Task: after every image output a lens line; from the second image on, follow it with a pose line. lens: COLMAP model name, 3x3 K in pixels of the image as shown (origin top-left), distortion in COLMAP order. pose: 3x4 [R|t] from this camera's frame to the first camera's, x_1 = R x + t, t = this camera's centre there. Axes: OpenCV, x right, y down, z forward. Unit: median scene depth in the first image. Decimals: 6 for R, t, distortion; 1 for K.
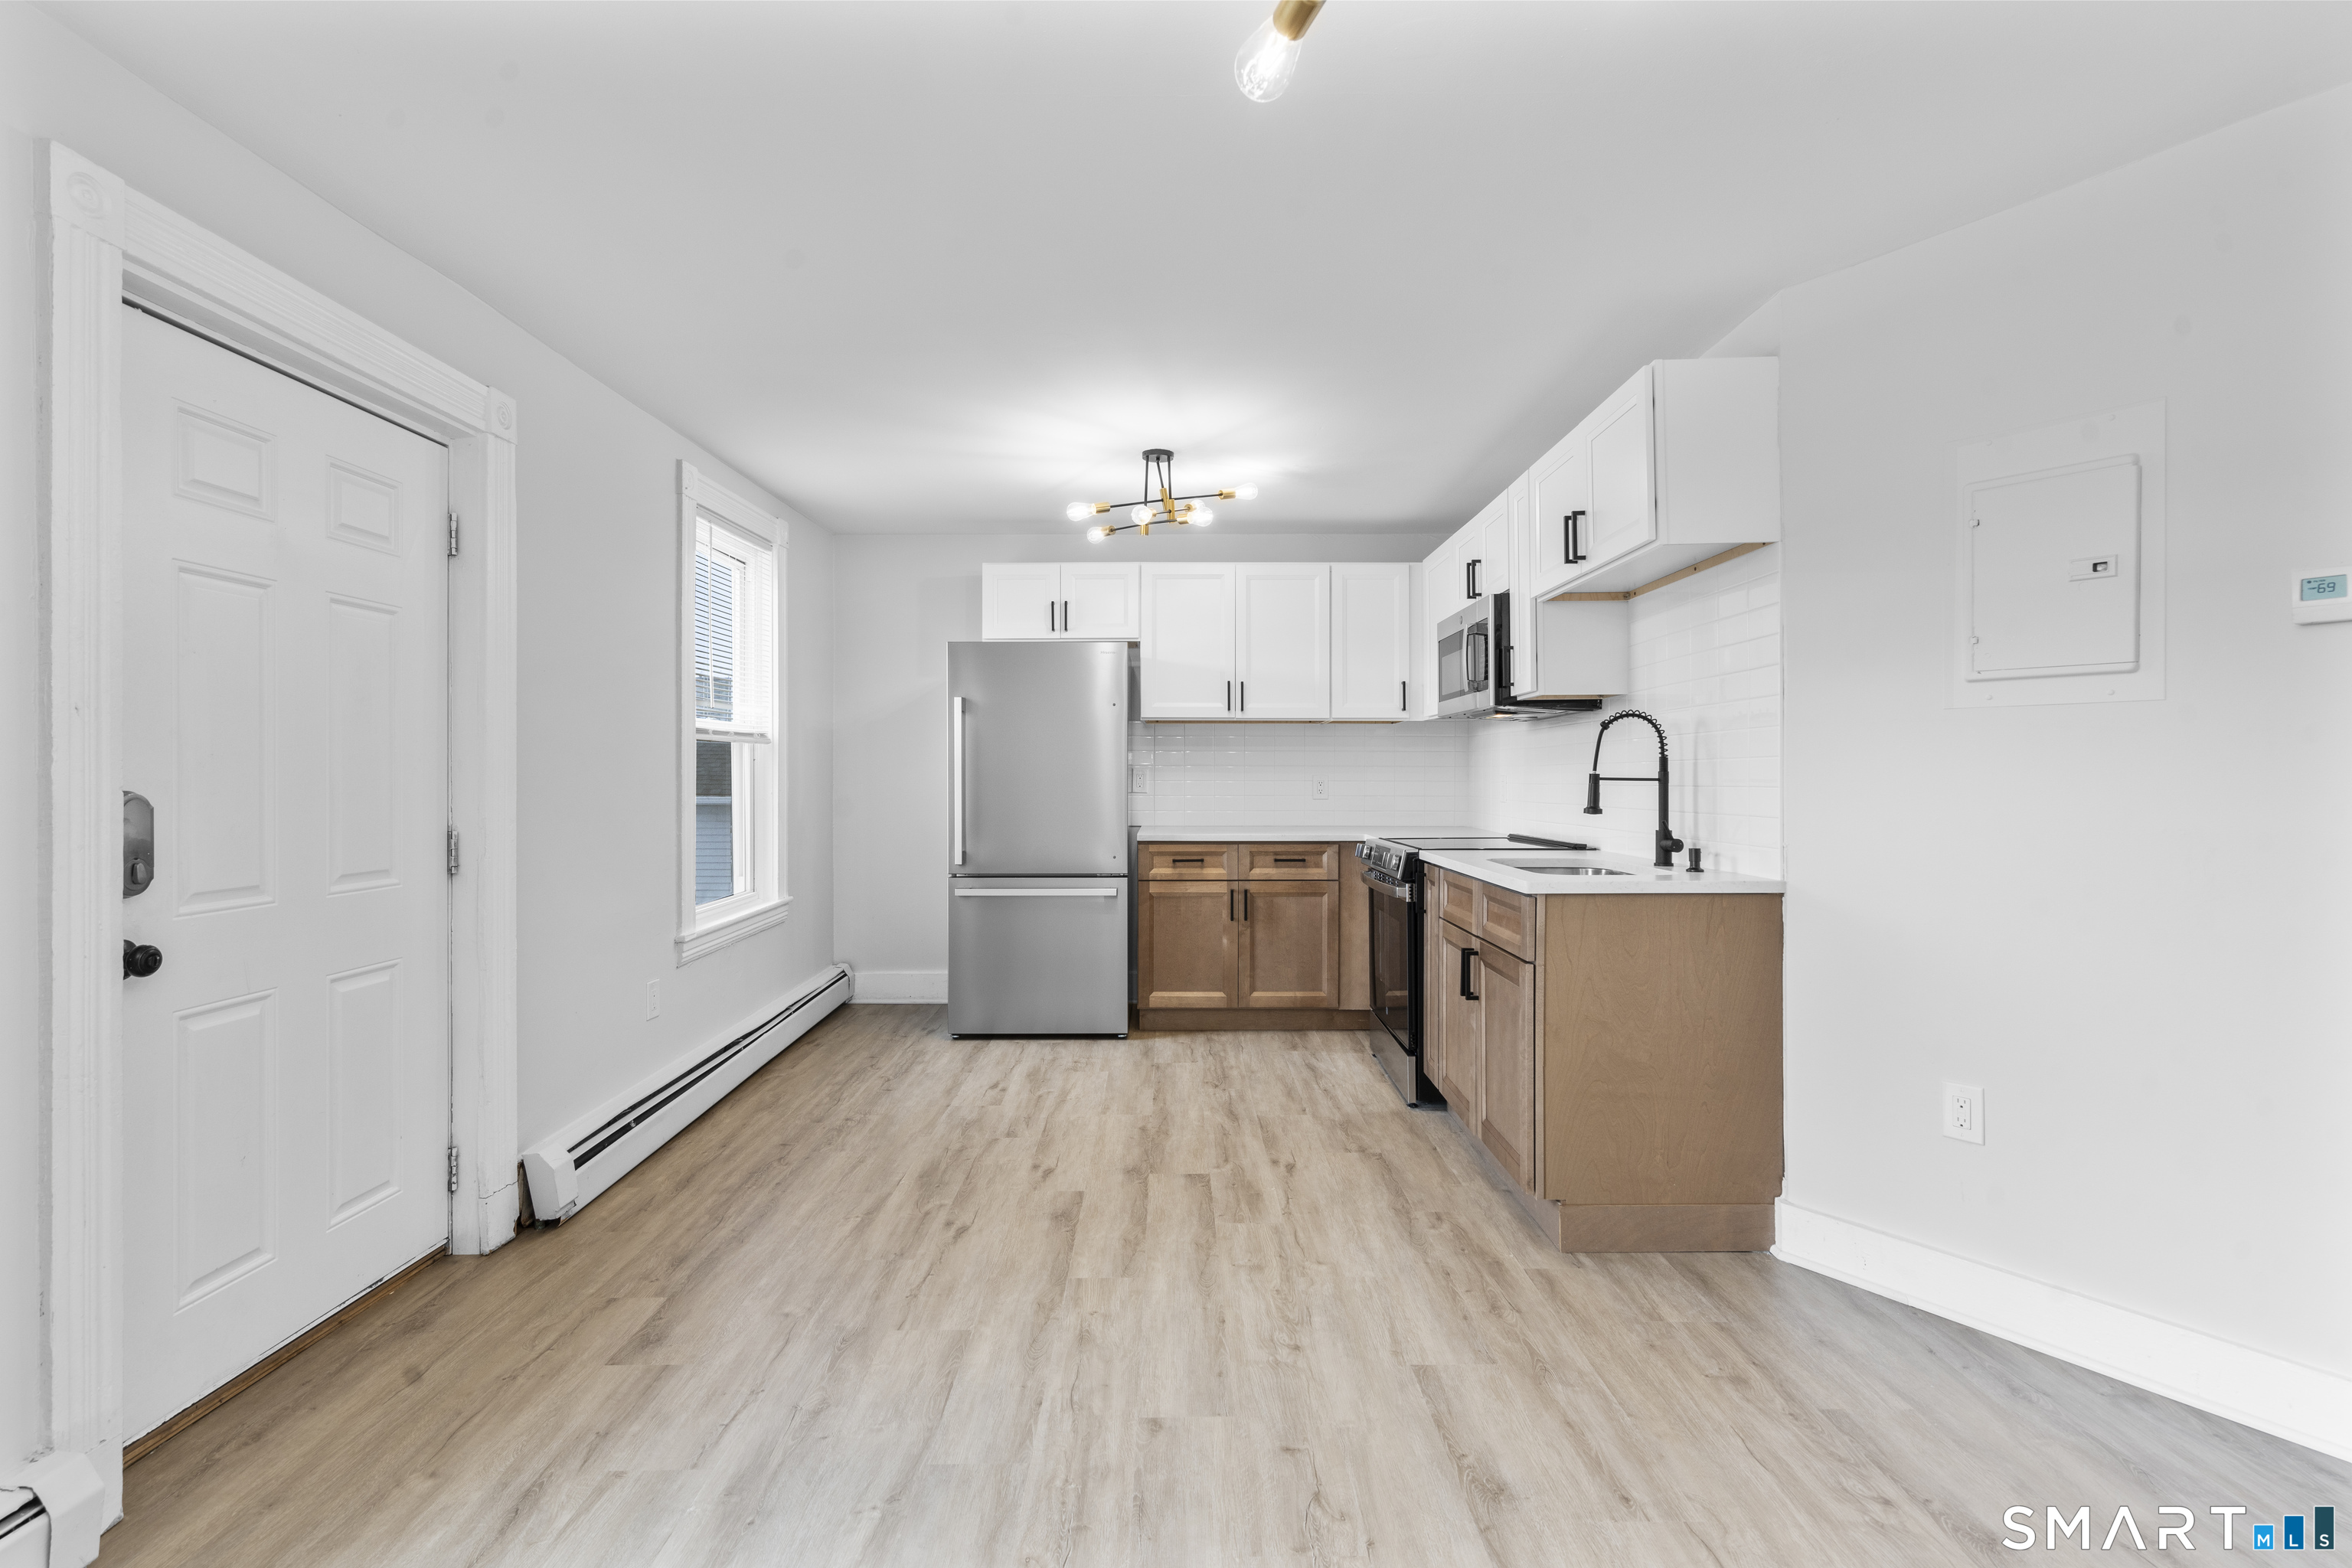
lens RADIAL K [[1083.2, 0, 1172.0], [0, 1083.2, 779.2], [0, 0, 1]] dist [-0.001672, 0.002124]
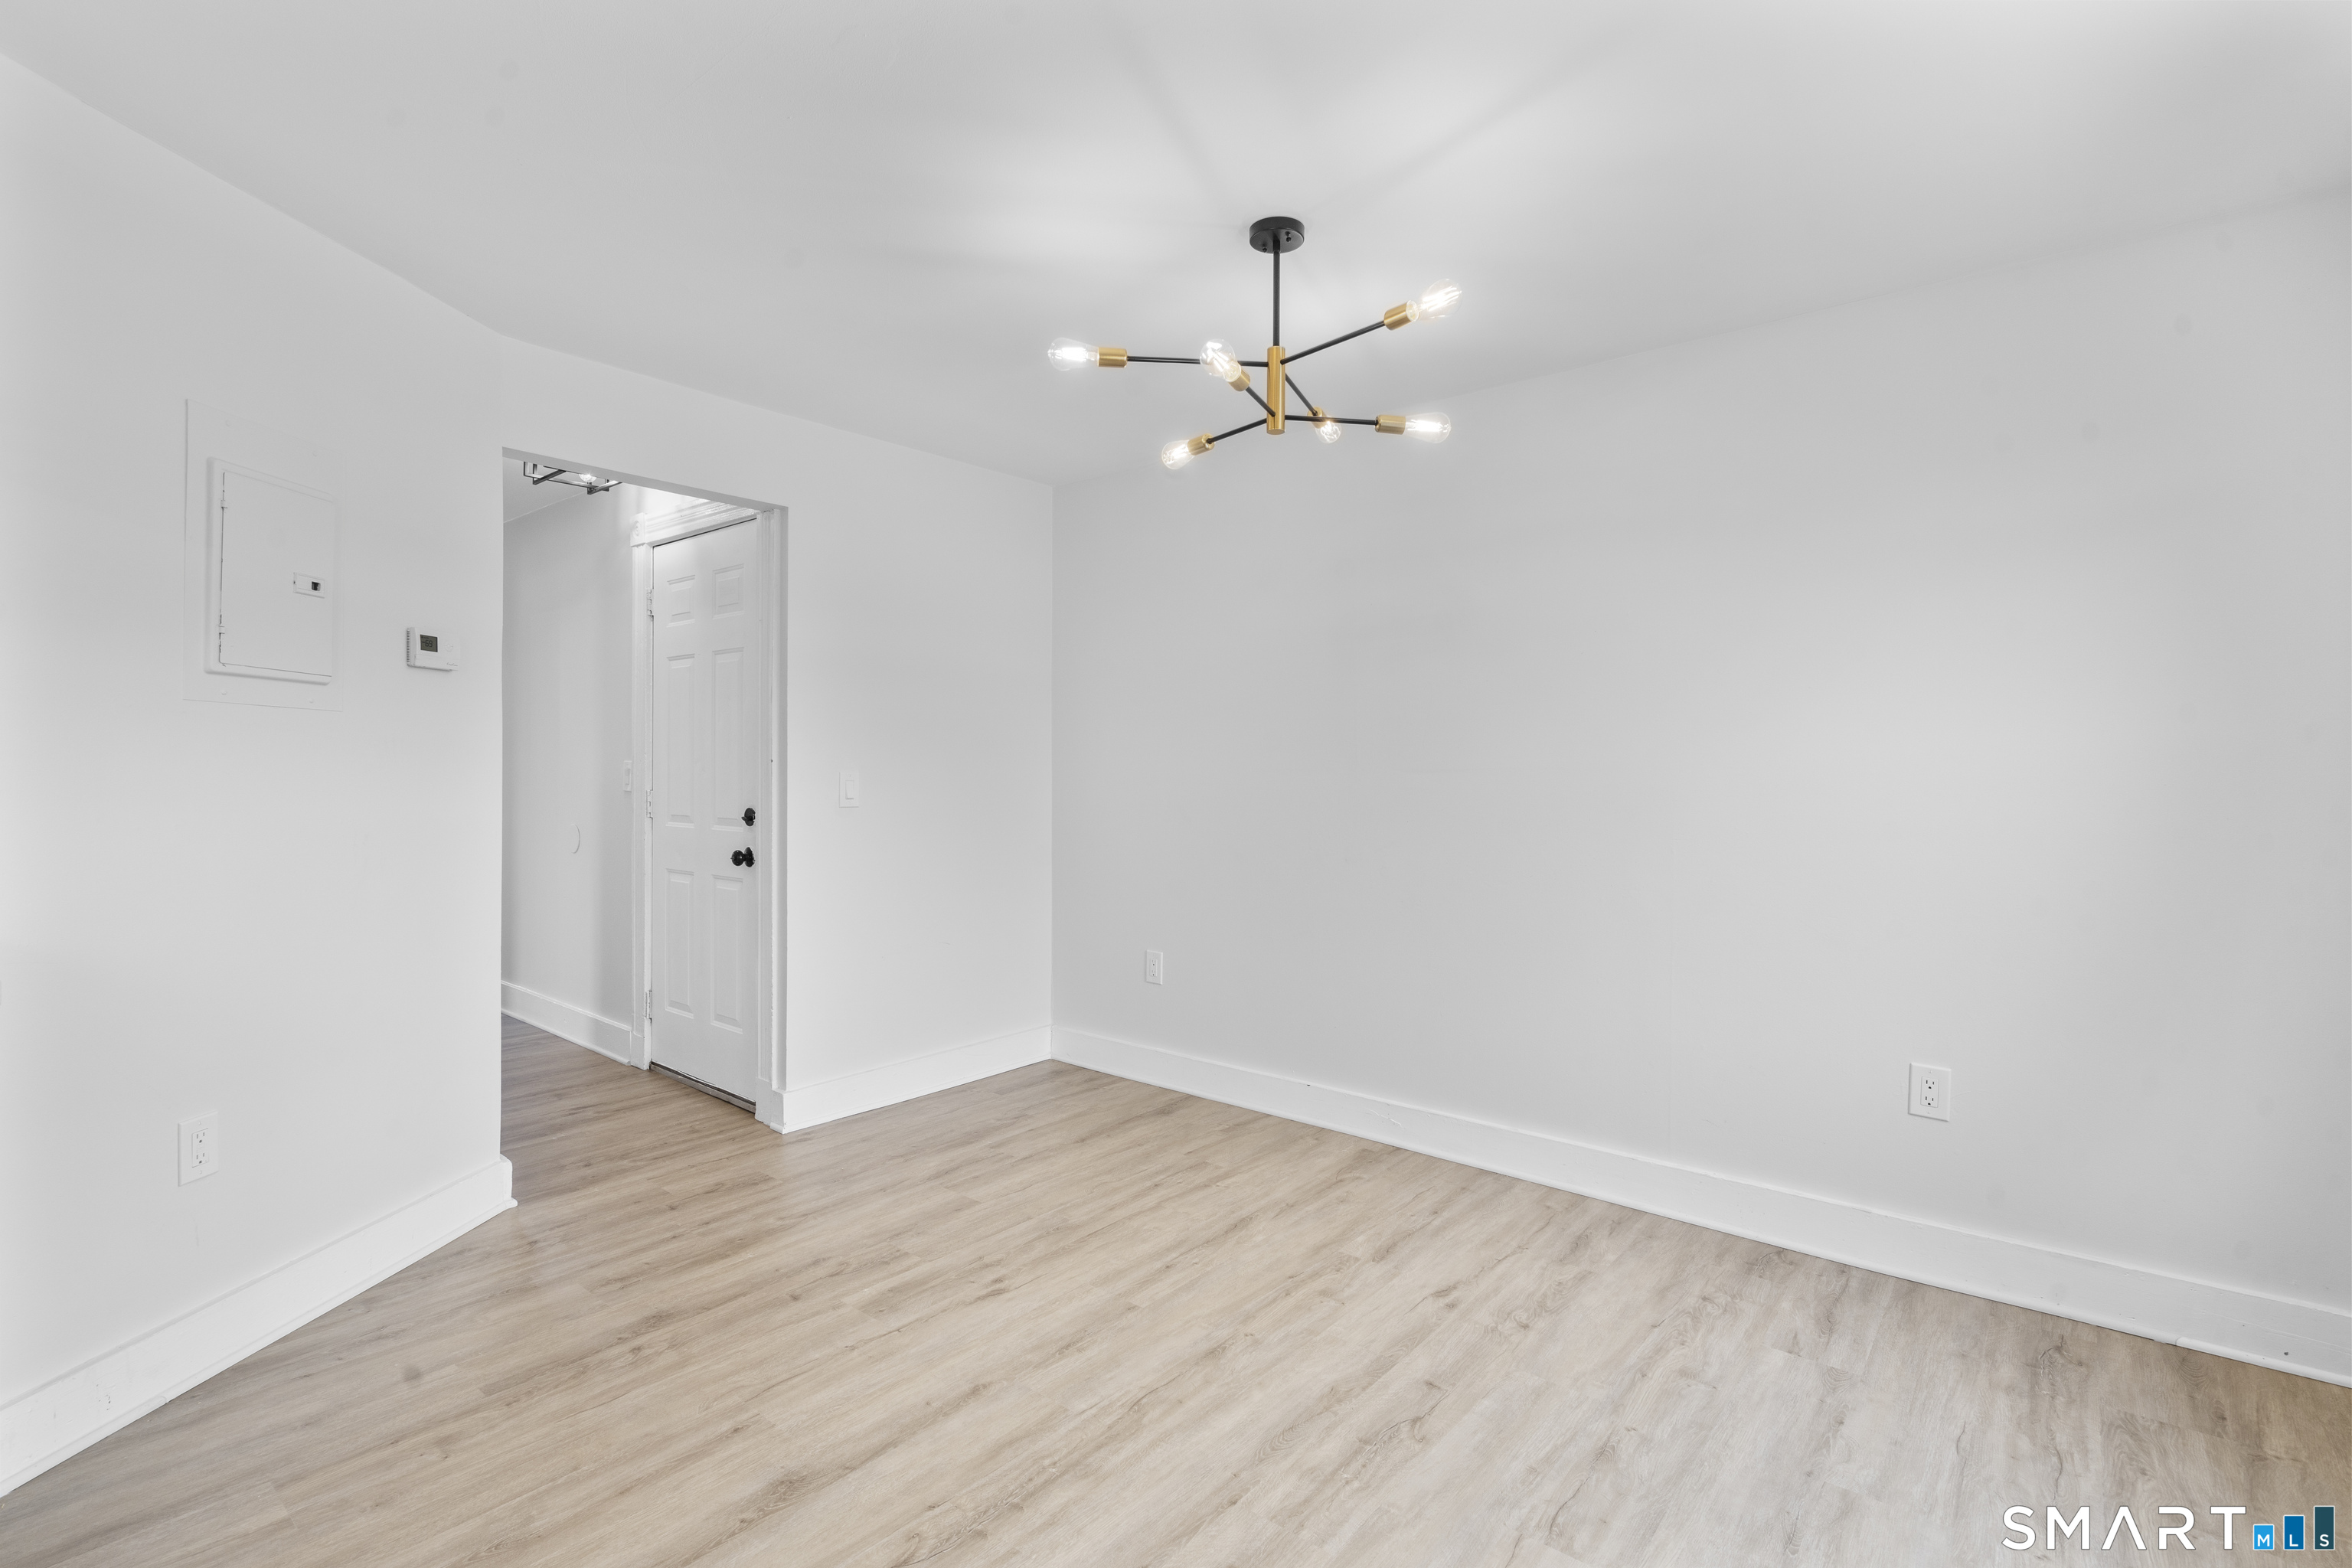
lens RADIAL K [[1083.2, 0, 1172.0], [0, 1083.2, 779.2], [0, 0, 1]] dist [-0.001672, 0.002124]
pose [[-0.766528, -0.001019, 0.642210, -0.282195], [0.000882, 0.999996, 0.002640, -0.001113], [-0.642210, 0.002591, -0.766524, 0.697648]]
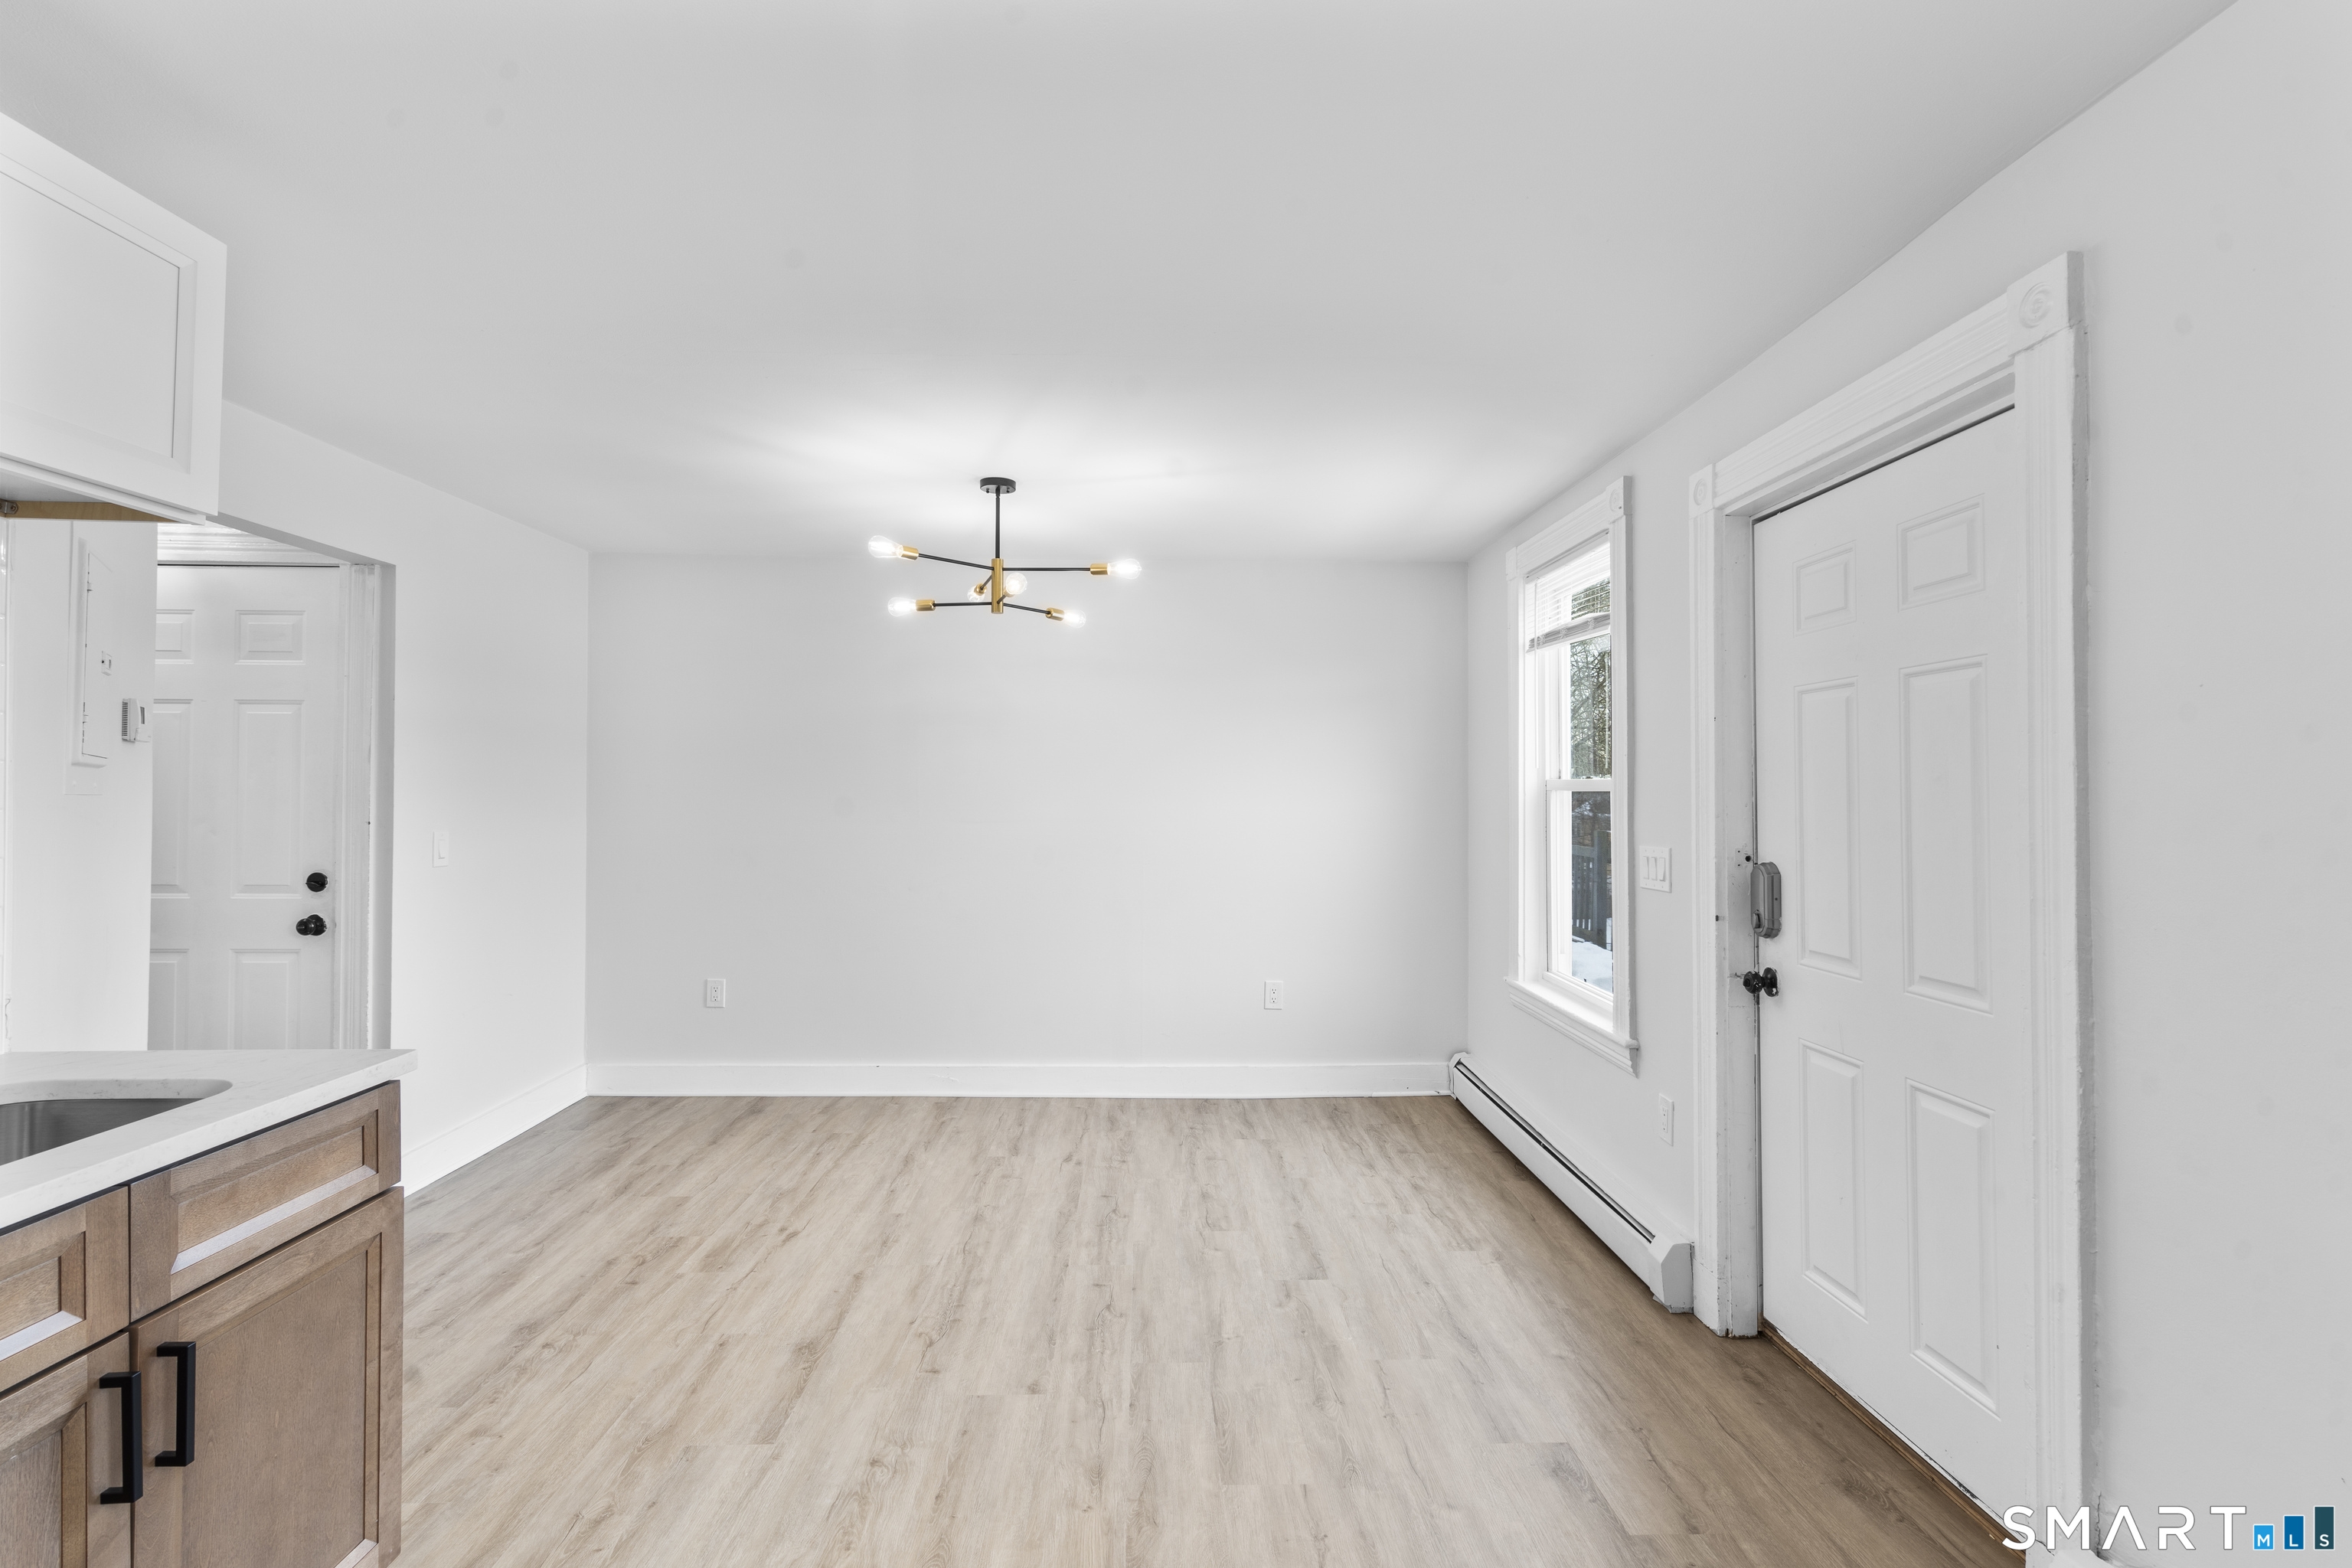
lens RADIAL K [[1083.2, 0, 1172.0], [0, 1083.2, 779.2], [0, 0, 1]] dist [-0.001672, 0.002124]
pose [[-0.999712, 0.002048, -0.023906, -0.071989], [0.002304, 0.999940, -0.010663, -0.039610], [0.023882, -0.010715, -0.999657, 1.116776]]
